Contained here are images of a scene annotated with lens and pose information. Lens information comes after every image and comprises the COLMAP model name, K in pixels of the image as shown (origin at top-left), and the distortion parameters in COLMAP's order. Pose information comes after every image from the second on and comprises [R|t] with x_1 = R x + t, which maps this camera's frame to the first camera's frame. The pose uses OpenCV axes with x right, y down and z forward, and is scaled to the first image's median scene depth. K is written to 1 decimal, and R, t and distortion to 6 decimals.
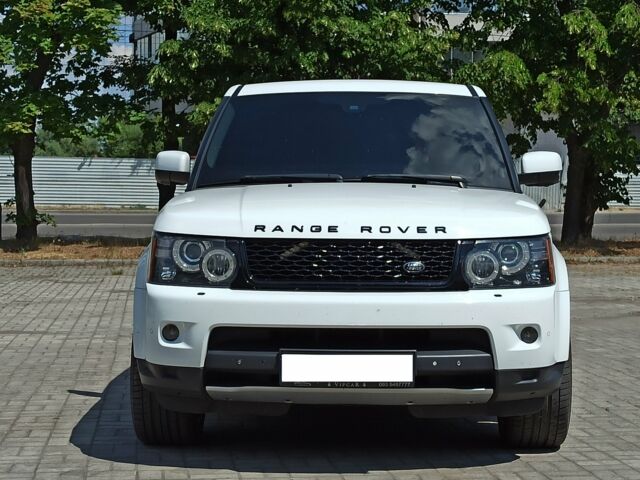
lens RADIAL K [[1392.7, 0, 320.0], [0, 1392.7, 240.0], [0, 0, 1]] dist [0.021110, 0.106522]
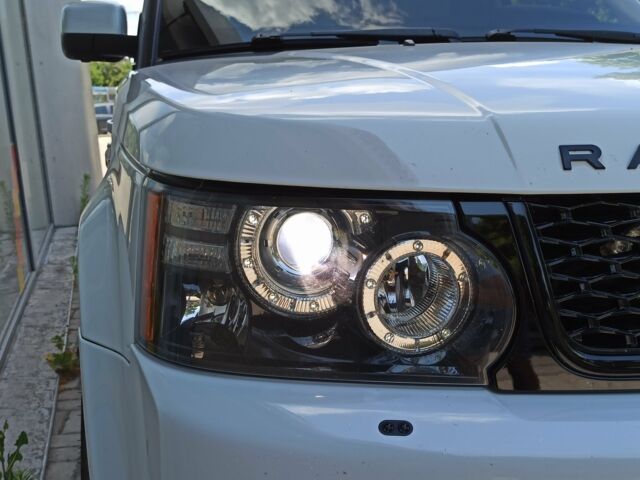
lens RADIAL K [[1627.7, 0, 320.0], [0, 1627.7, 240.0], [0, 0, 1]] dist [0.053810, 0.493856]
pose [[0.999585, -0.020409, 0.020320, -0.098120], [0.019600, 0.999037, 0.039260, -0.005909], [-0.021102, -0.038845, 0.999022, 0.698129]]
